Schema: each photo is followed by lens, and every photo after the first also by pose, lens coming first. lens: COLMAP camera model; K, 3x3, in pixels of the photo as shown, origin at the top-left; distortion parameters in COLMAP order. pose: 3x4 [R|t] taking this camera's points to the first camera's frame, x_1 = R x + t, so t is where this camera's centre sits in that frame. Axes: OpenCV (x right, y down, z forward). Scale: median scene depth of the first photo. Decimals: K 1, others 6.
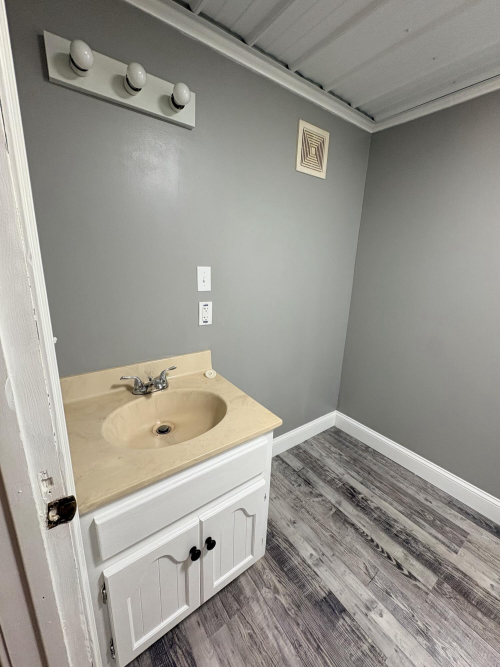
lens RADIAL K [[268.9, 0, 250.8], [0, 268.9, 331.4], [0, 0, 1]] dist [0.002221, -0.000341]
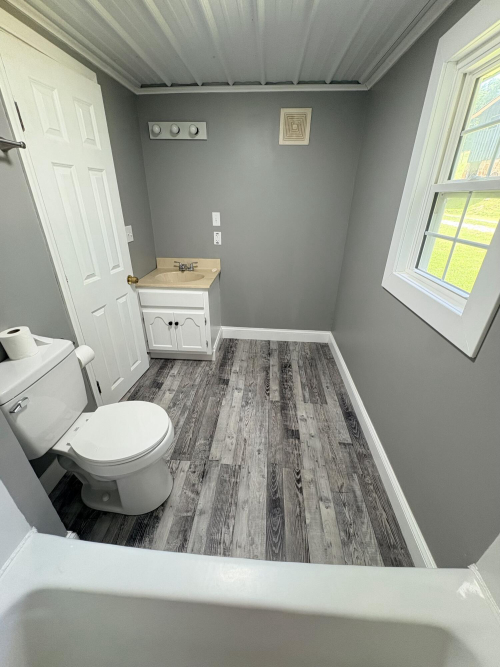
lens RADIAL K [[268.9, 0, 248.6], [0, 268.9, 332.7], [0, 0, 1]] dist [0.002221, -0.000341]
pose [[0.760970, 0.267897, -0.590894, 1.271837], [-0.153144, 0.959201, 0.237655, 0.086692], [0.630453, -0.090356, 0.770950, -0.389605]]
